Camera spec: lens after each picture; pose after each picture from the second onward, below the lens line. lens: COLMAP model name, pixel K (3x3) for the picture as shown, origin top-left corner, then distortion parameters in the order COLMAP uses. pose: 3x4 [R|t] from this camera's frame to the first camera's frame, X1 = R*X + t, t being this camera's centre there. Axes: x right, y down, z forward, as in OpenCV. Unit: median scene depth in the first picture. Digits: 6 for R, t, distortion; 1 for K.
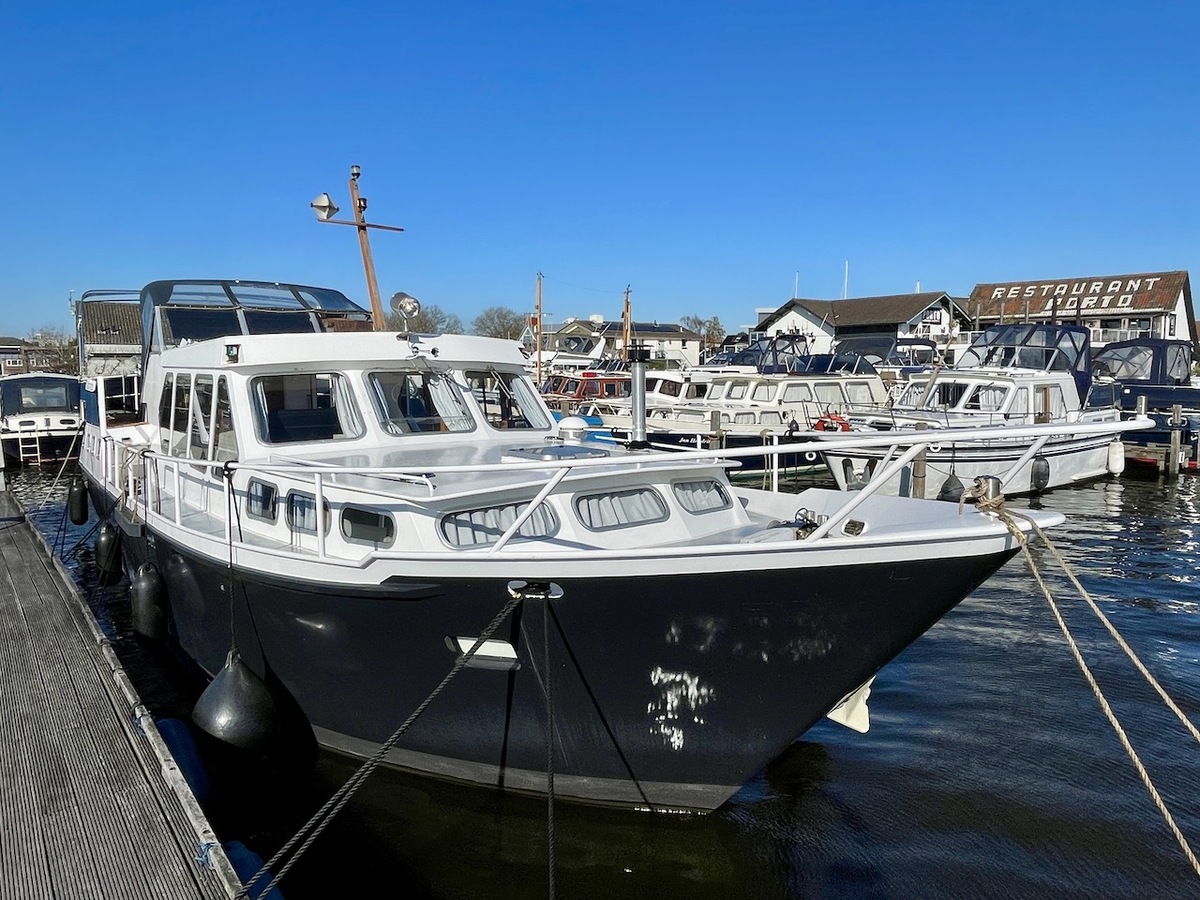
lens RADIAL K [[809.9, 0, 600.0], [0, 809.9, 450.0], [0, 0, 1]] dist [0.000396, -0.001229]
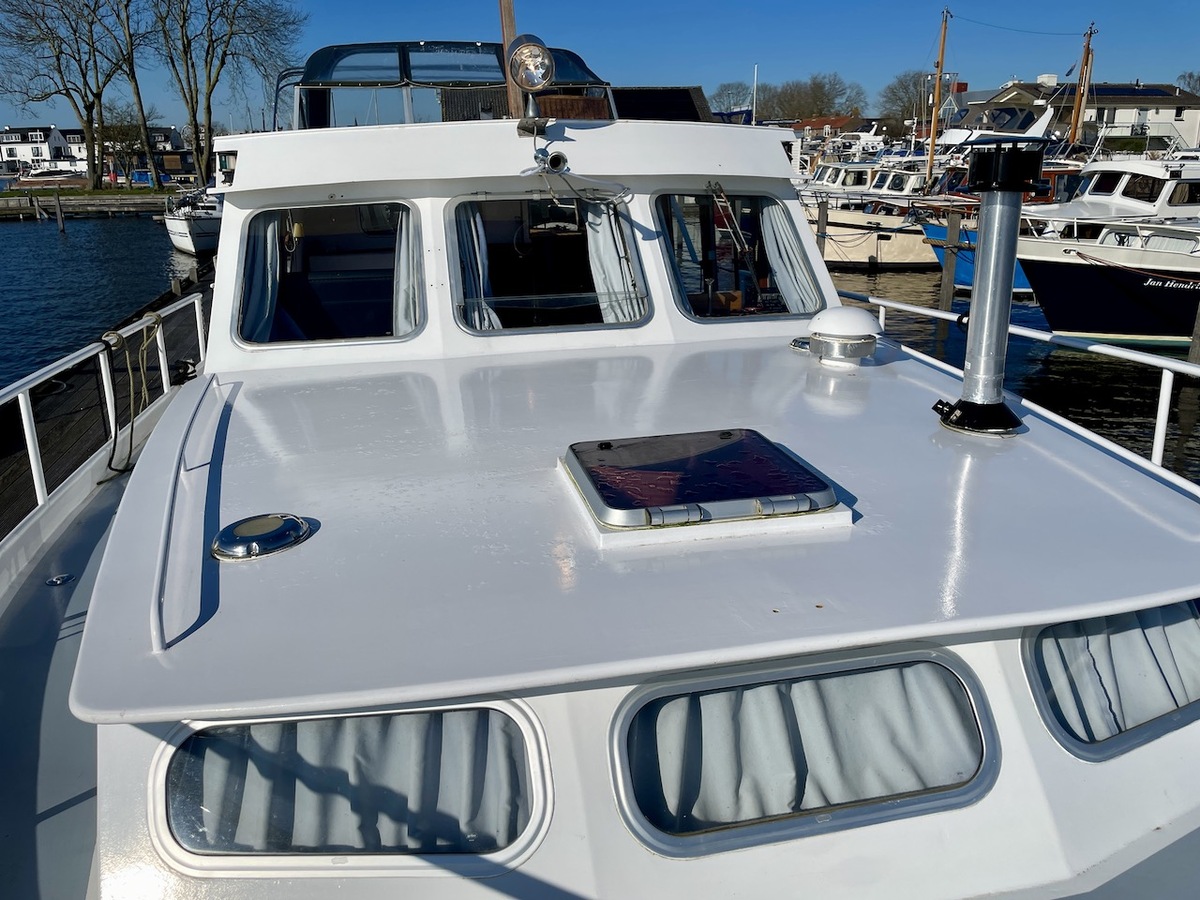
lens RADIAL K [[896.4, 0, 602.3], [0, 896.4, 431.0], [0, 0, 1]] dist [0.093572, -0.132664]
pose [[0.904931, 0.110141, -0.411059, 0.052938], [-0.027647, 0.979102, 0.201481, -0.065847], [0.424660, -0.170961, 0.889065, 0.455119]]
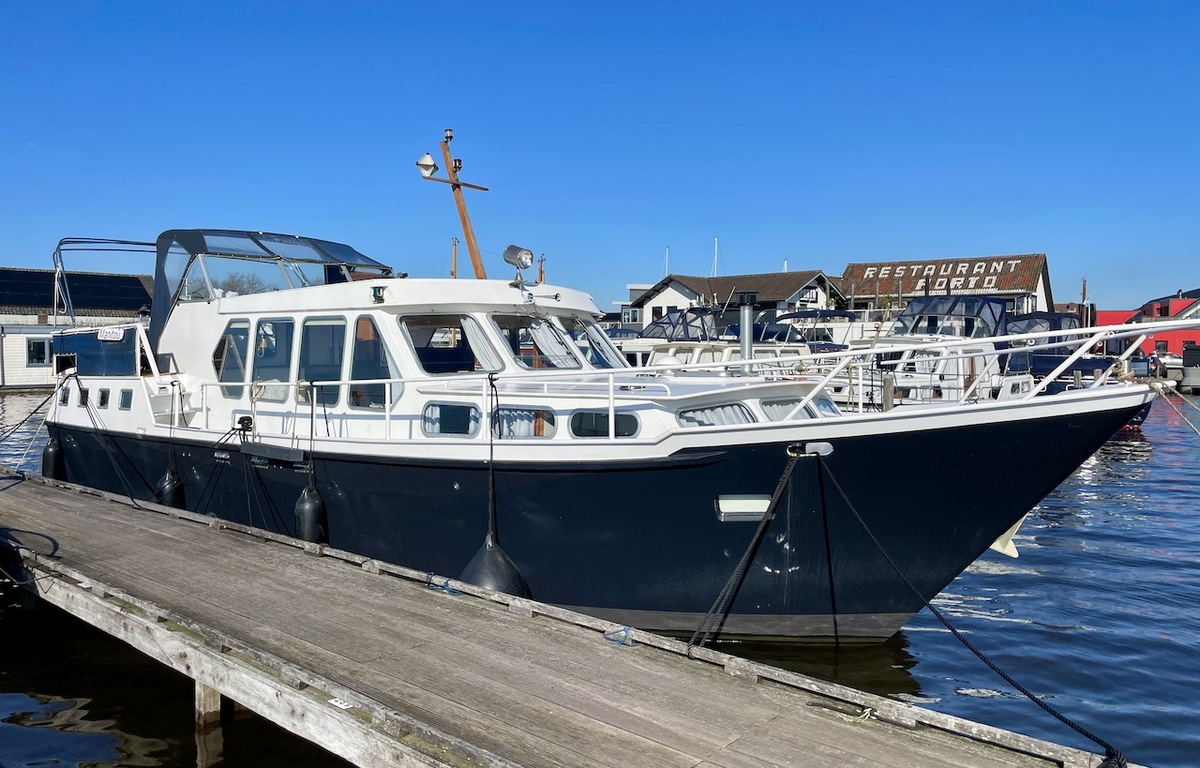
lens RADIAL K [[896.5, 0, 600.0], [0, 896.5, 384.0], [0, 0, 1]] dist [0.050117, -0.000664]
pose [[0.983638, -0.001843, 0.180144, -0.333008], [0.013251, 0.997979, -0.062148, 0.071471], [-0.179666, 0.063518, 0.981675, -0.213053]]
